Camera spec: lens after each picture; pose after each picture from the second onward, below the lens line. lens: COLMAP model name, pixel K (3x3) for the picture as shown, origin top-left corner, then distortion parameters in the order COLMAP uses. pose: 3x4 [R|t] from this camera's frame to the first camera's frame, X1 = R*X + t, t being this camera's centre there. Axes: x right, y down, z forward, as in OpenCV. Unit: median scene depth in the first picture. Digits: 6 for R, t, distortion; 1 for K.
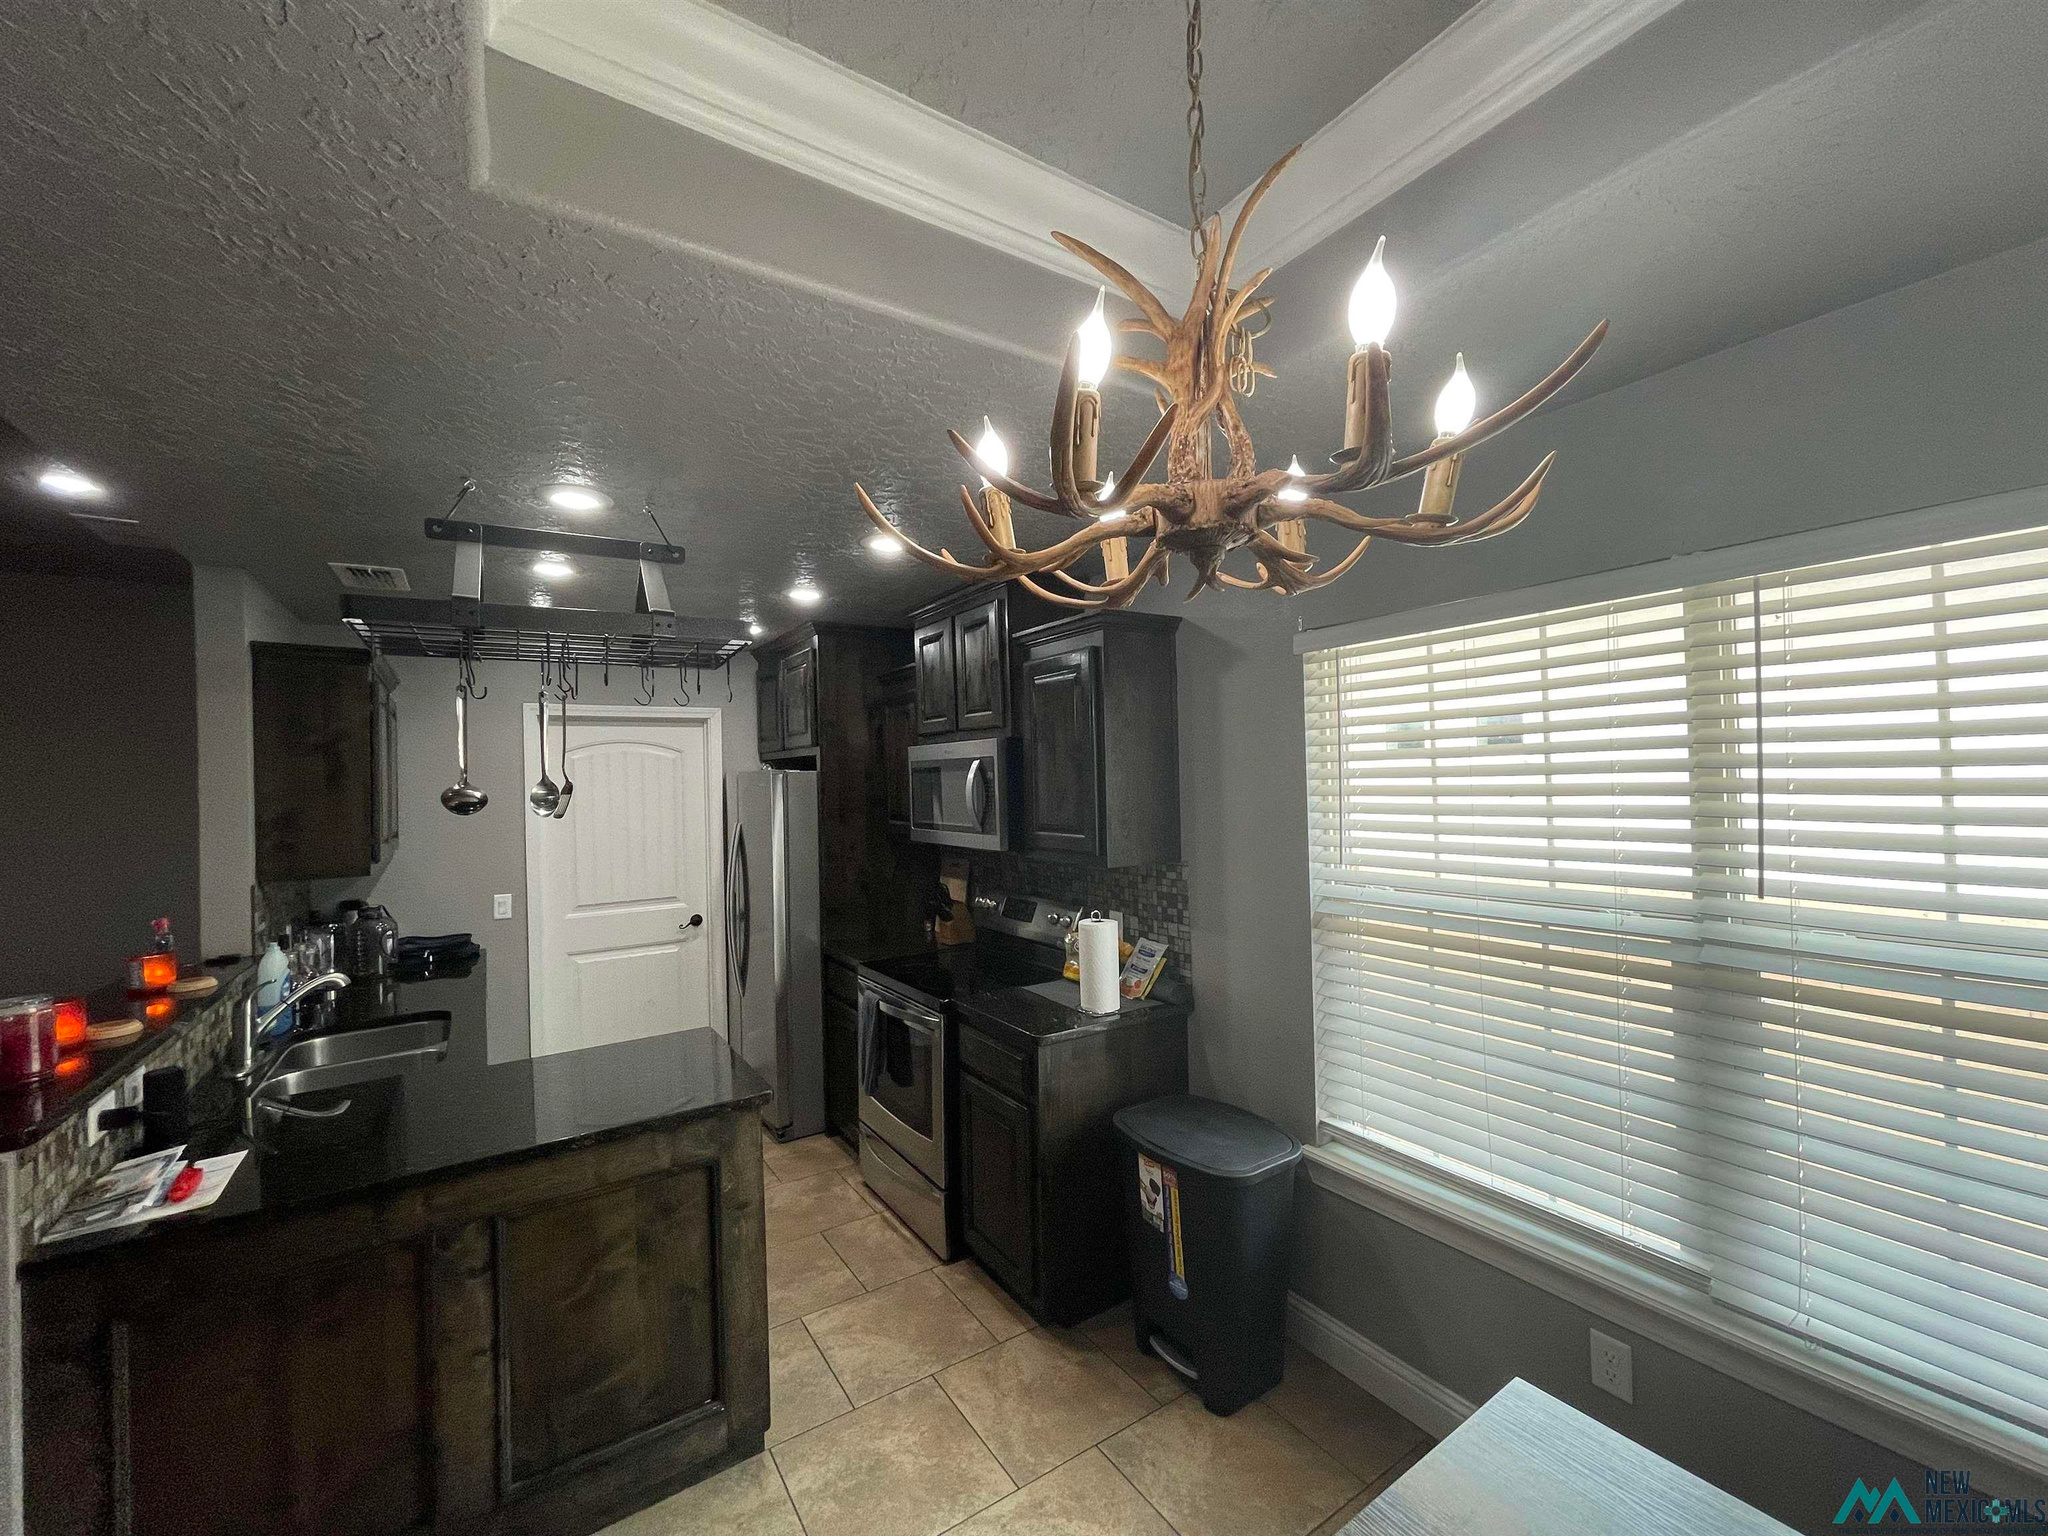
lens RADIAL K [[822.0, 0, 1007.8], [0, 822.0, 772.4], [0, 0, 1]] dist [0.000120, 0.000250]
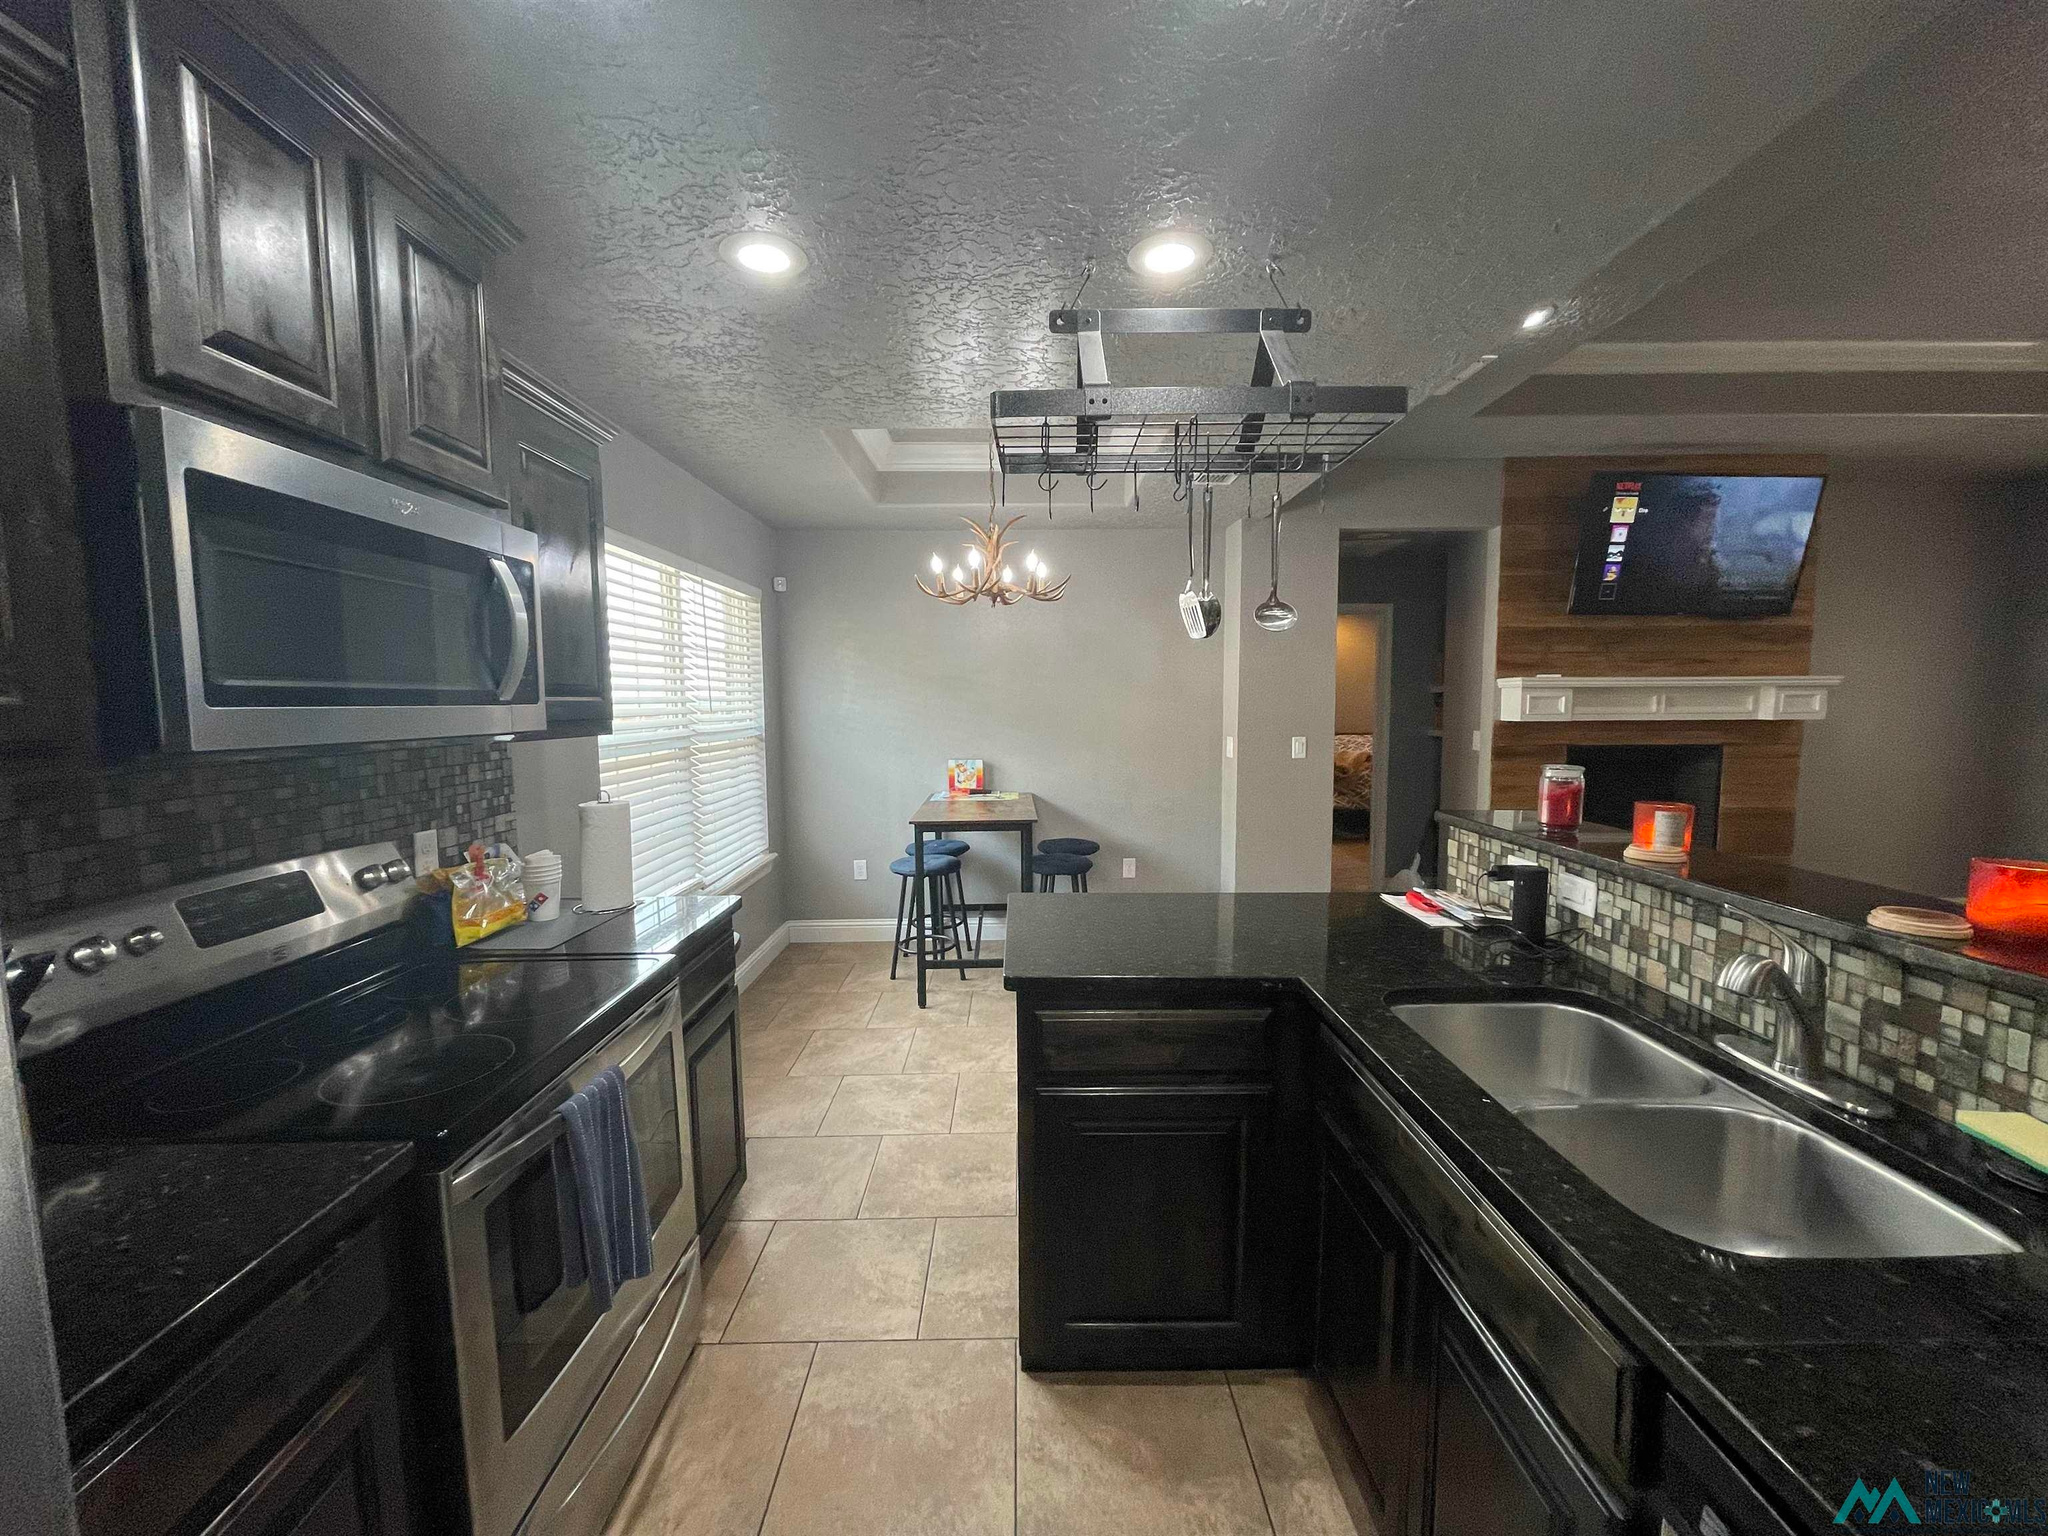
lens RADIAL K [[822.0, 0, 1021.1], [0, 822.0, 770.1], [0, 0, 1]] dist [0.000120, 0.000250]
pose [[-0.845896, -0.021304, 0.532923, -0.816488], [0.016646, 0.997661, 0.066303, 0.119116], [-0.533089, 0.064957, -0.843562, 1.755387]]
